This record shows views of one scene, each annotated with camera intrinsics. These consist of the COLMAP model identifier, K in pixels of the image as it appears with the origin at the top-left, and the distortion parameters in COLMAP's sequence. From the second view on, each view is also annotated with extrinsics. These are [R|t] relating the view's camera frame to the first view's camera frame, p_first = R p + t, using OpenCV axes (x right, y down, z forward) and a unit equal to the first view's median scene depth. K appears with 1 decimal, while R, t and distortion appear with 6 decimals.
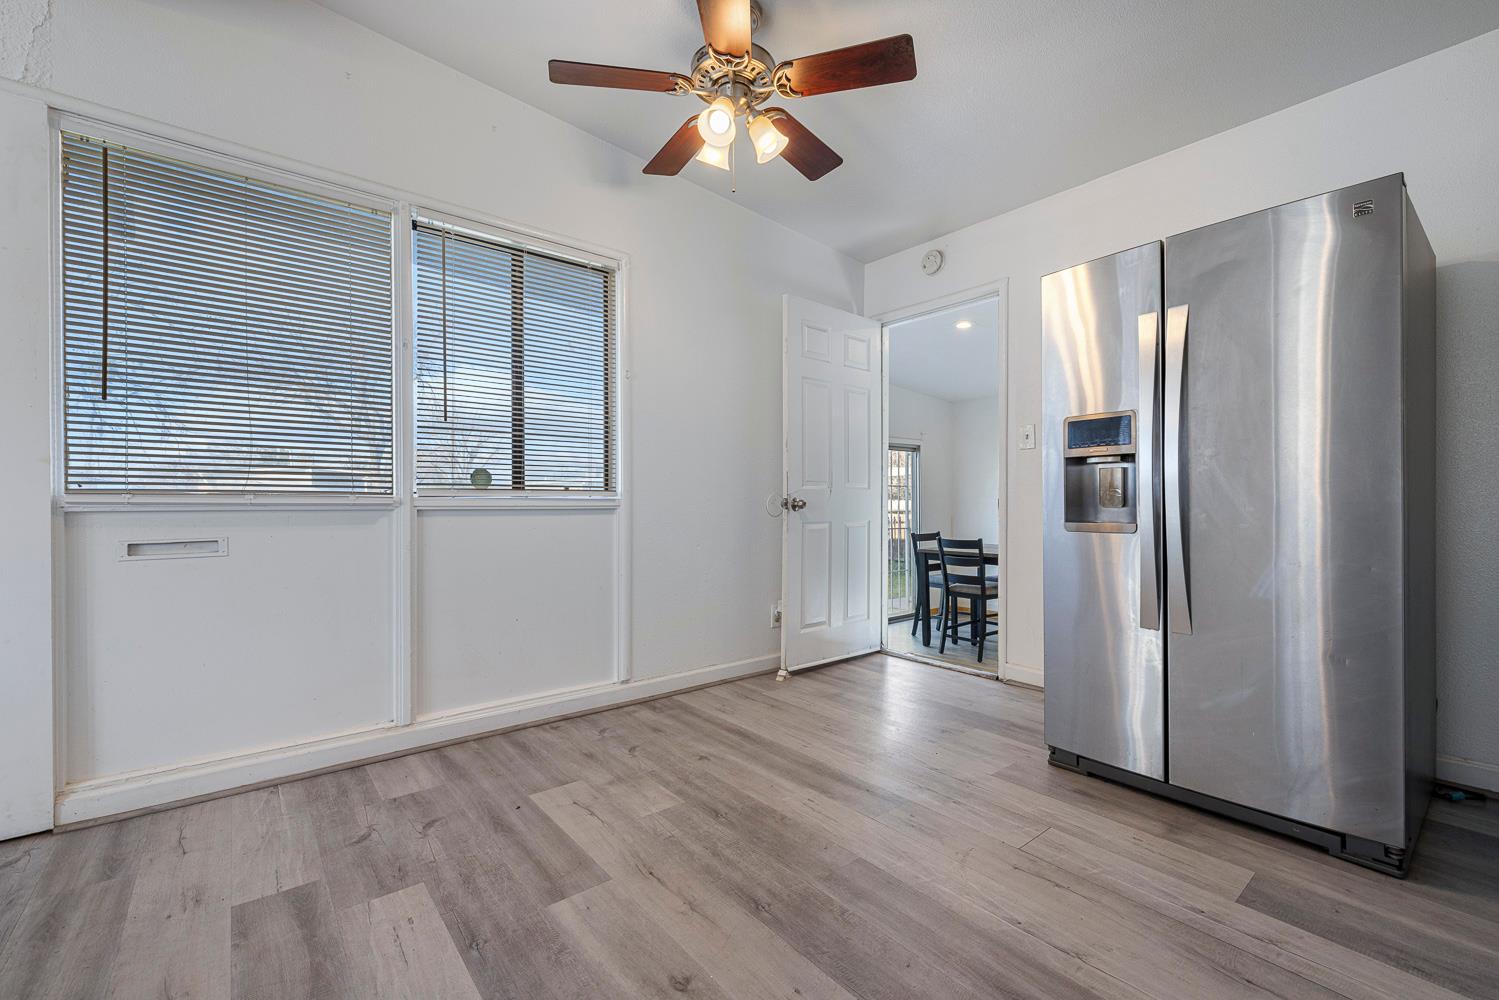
lens RADIAL K [[637.8, 0, 749.5], [0, 637.8, 500.0], [0, 0, 1]] dist [0.001781, 0.000372]
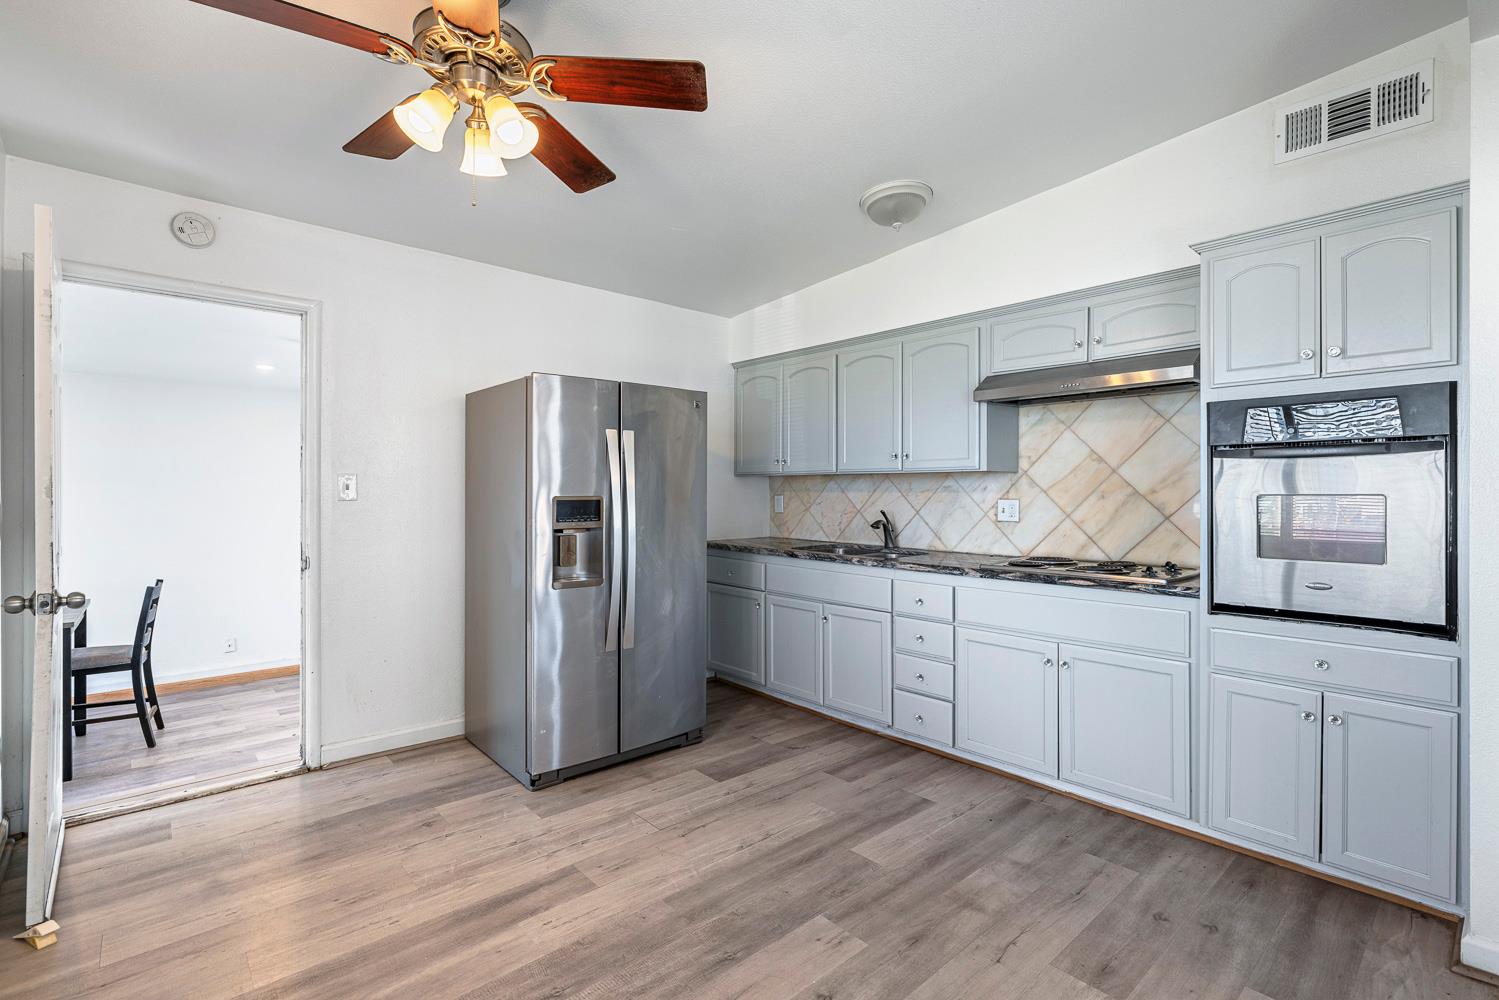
lens RADIAL K [[690.7, 0, 747.2], [0, 690.7, 493.5], [0, 0, 1]] dist [-0.002104, -0.000075]
pose [[-0.047999, -0.003765, 0.998840, -0.966093], [-0.006238, 0.999975, 0.003469, -0.164581], [-0.998828, -0.006064, -0.048022, 0.808910]]
